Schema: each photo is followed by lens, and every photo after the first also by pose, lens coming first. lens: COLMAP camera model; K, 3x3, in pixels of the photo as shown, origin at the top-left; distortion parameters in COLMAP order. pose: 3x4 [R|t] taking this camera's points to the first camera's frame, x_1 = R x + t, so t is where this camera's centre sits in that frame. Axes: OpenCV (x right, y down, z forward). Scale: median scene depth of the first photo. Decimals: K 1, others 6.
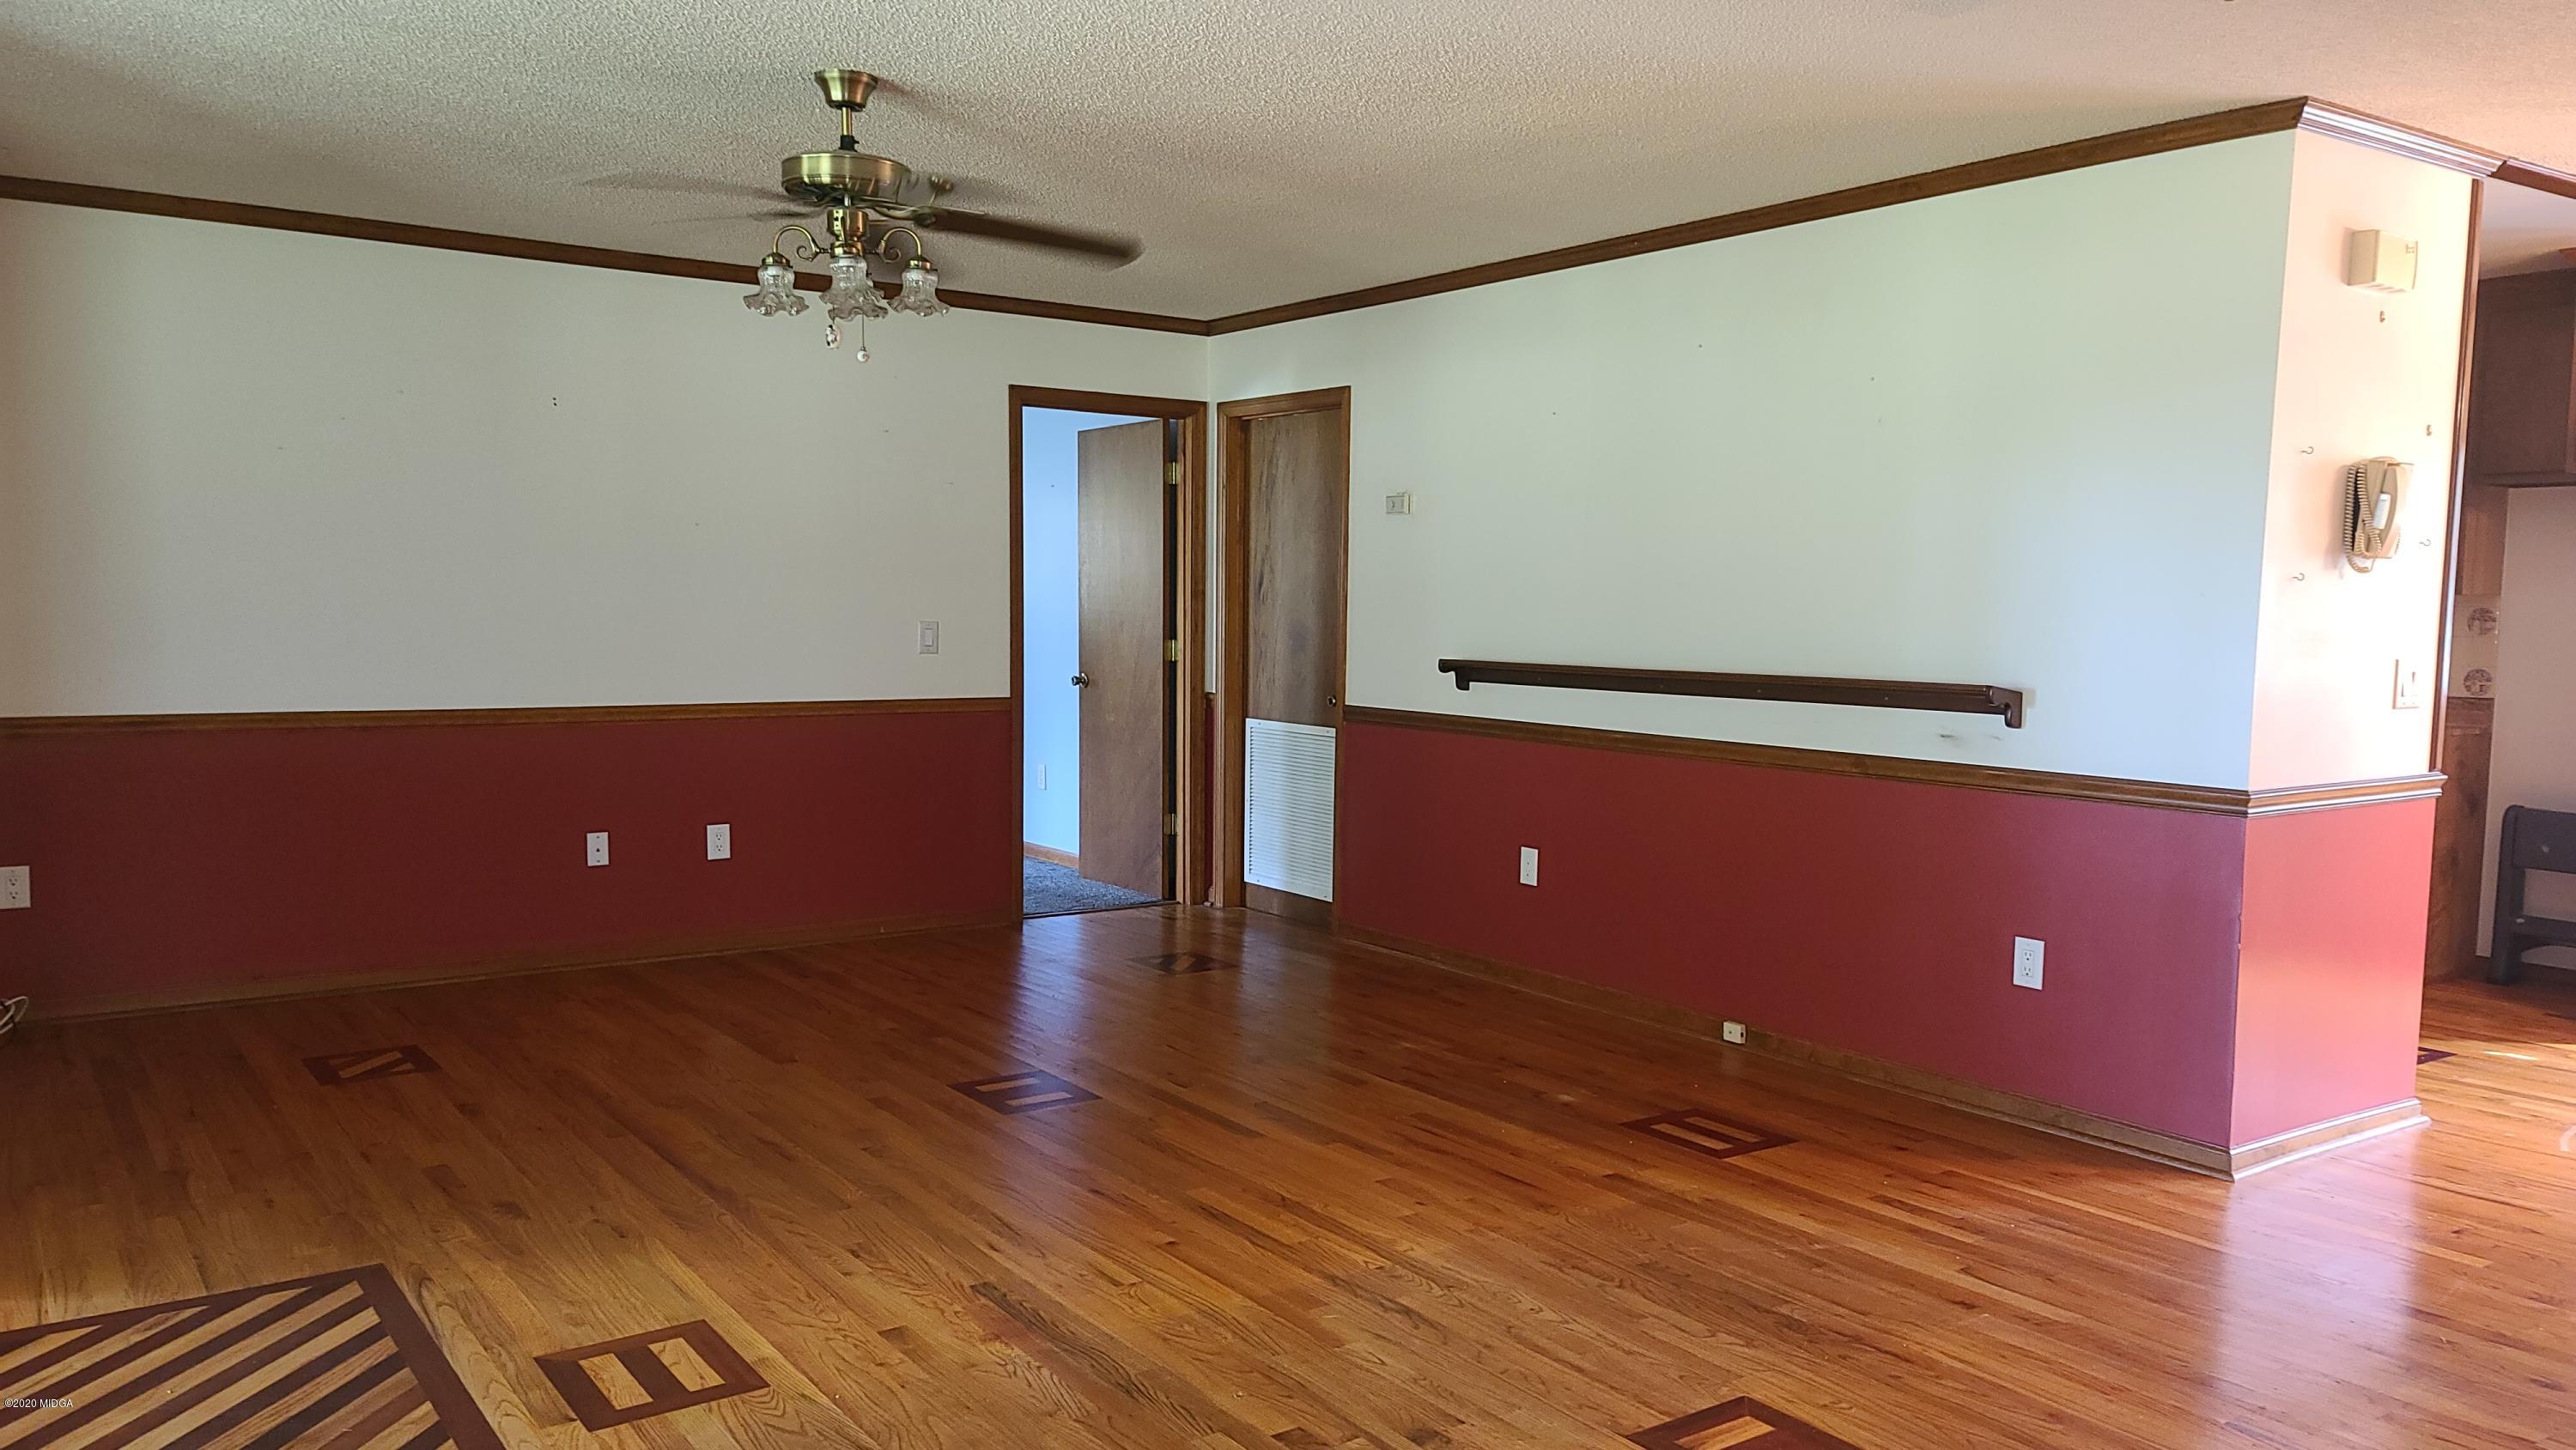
lens RADIAL K [[1884.8, 0, 1324.5], [0, 1884.8, 755.2], [0, 0, 1]] dist [0.106284, -0.091327]
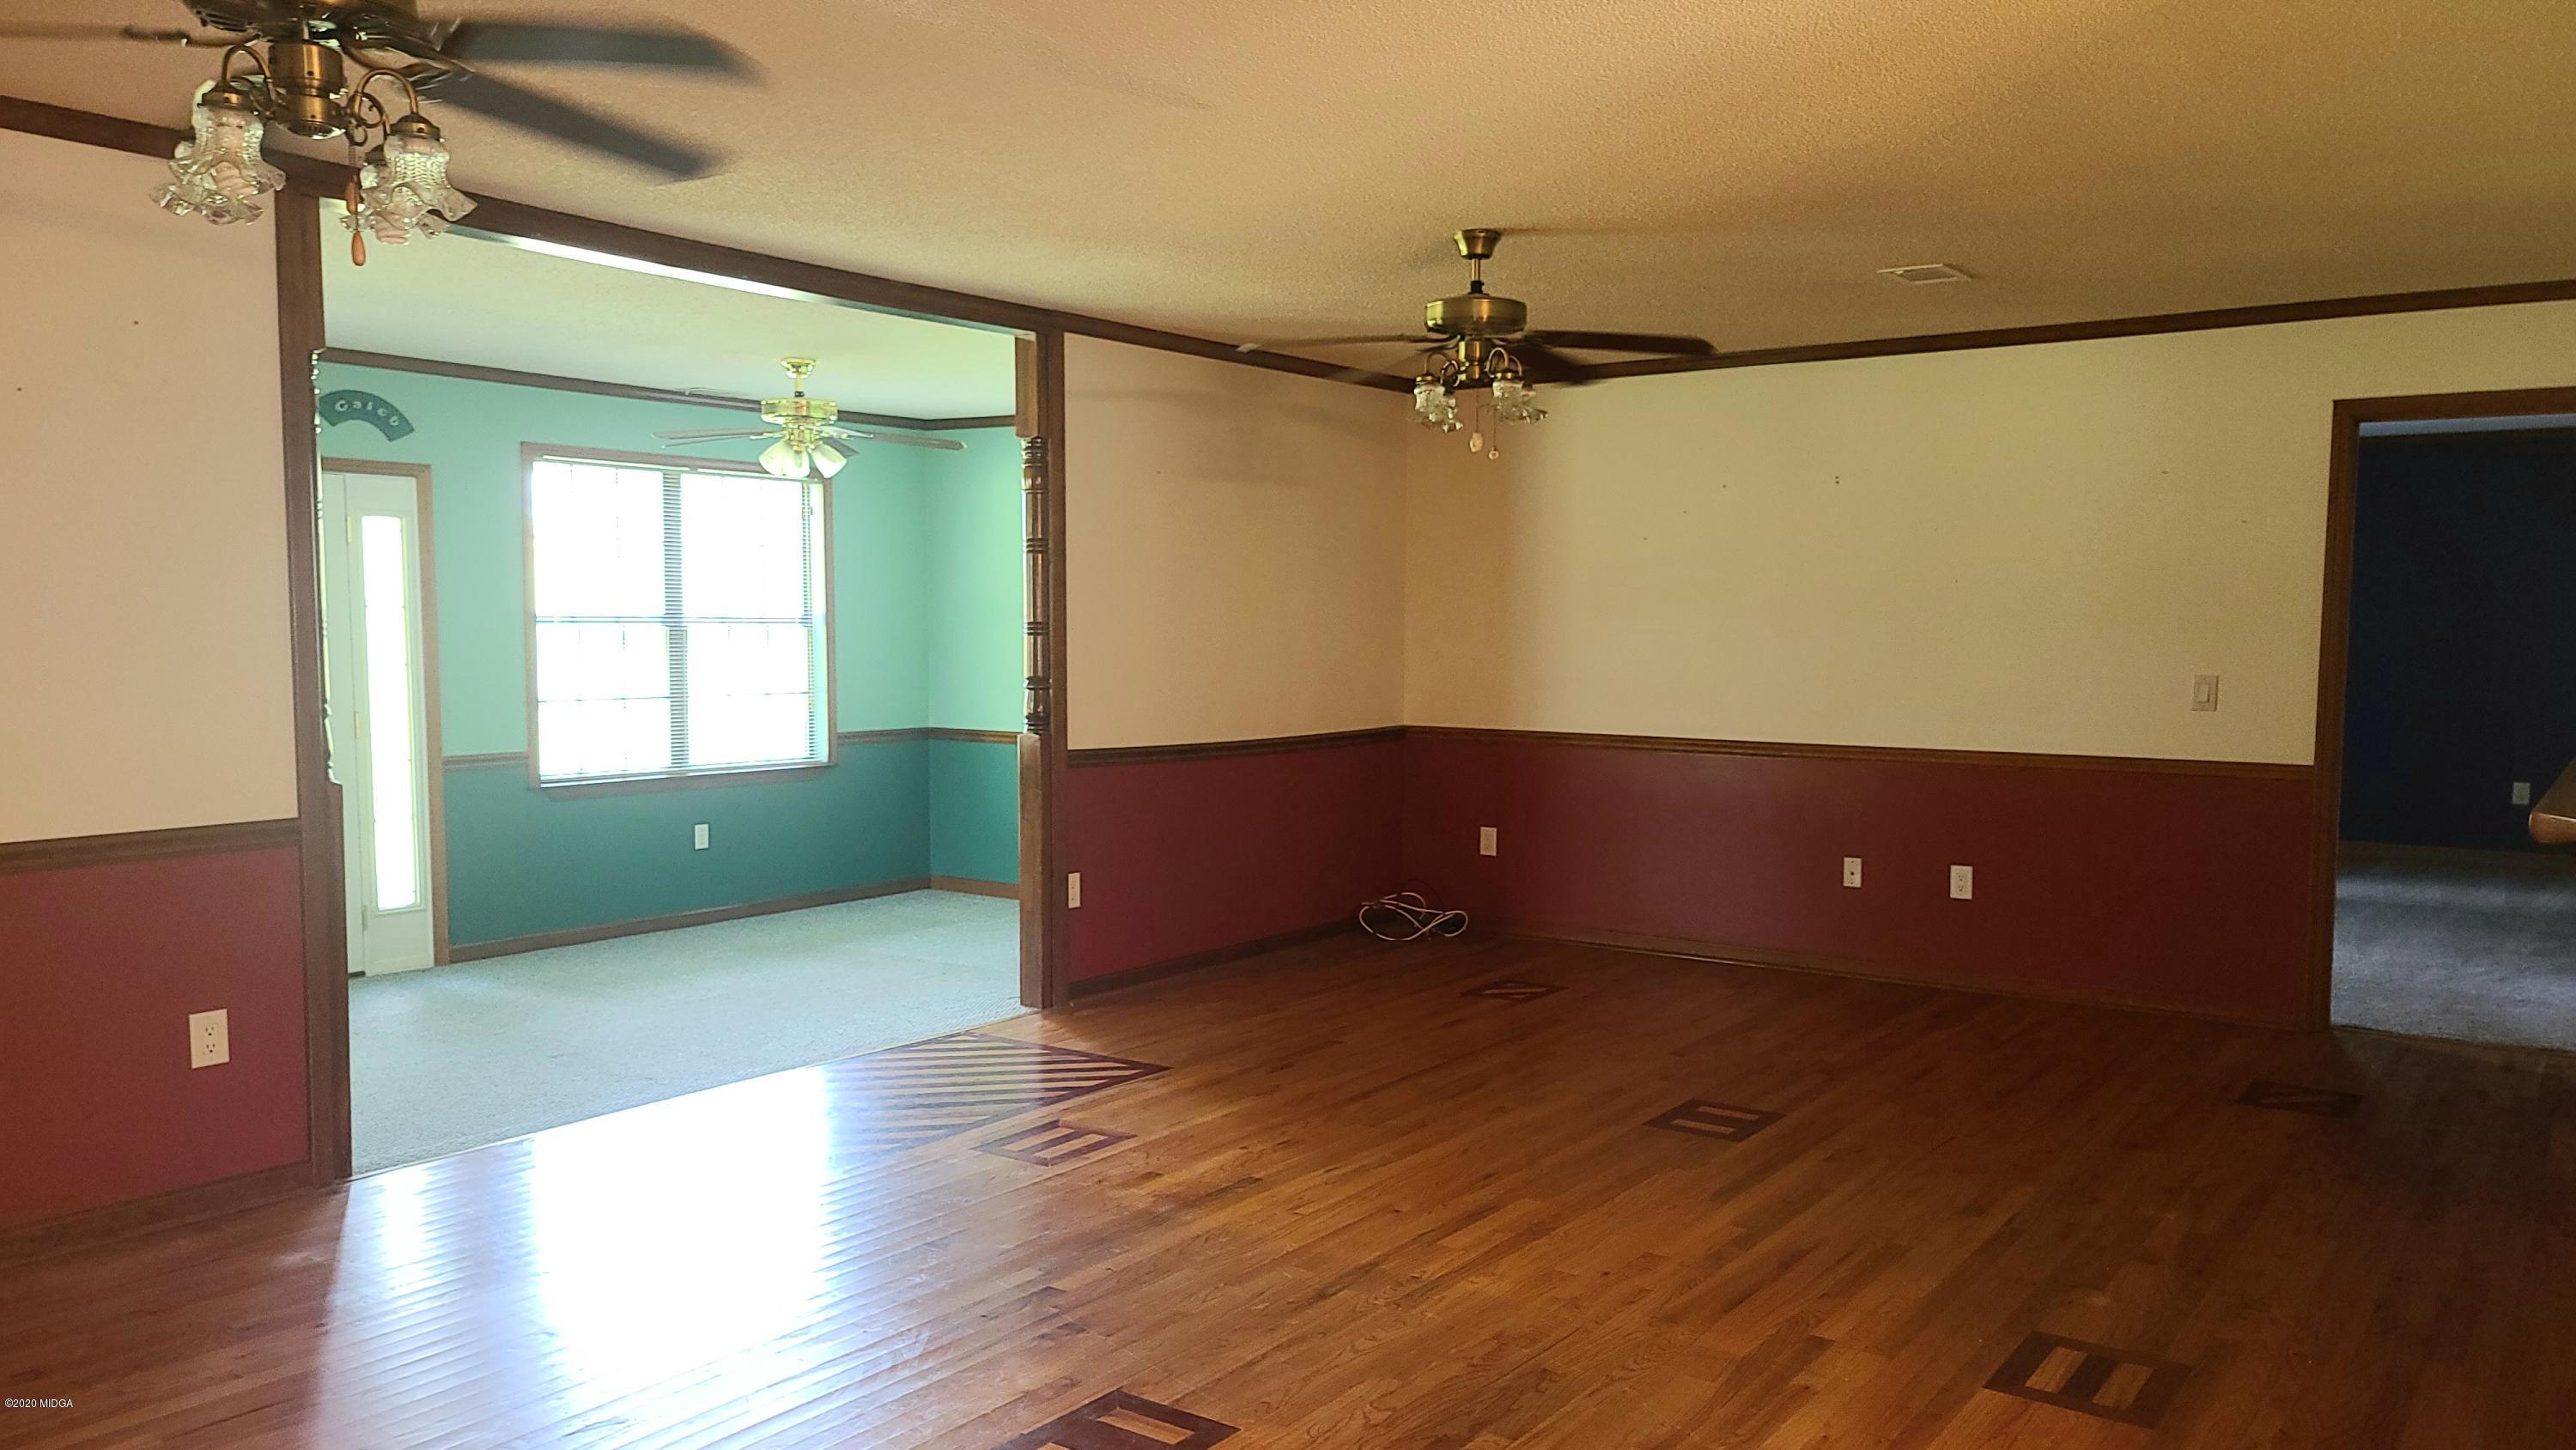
lens RADIAL K [[1884.8, 0, 1324.5], [0, 1884.8, 755.2], [0, 0, 1]] dist [0.106284, -0.091327]
pose [[0.328014, 0.055148, -0.943062, 0.899280], [-0.080237, 0.996314, 0.030354, -0.045654], [0.941259, 0.065712, 0.331230, 0.518331]]
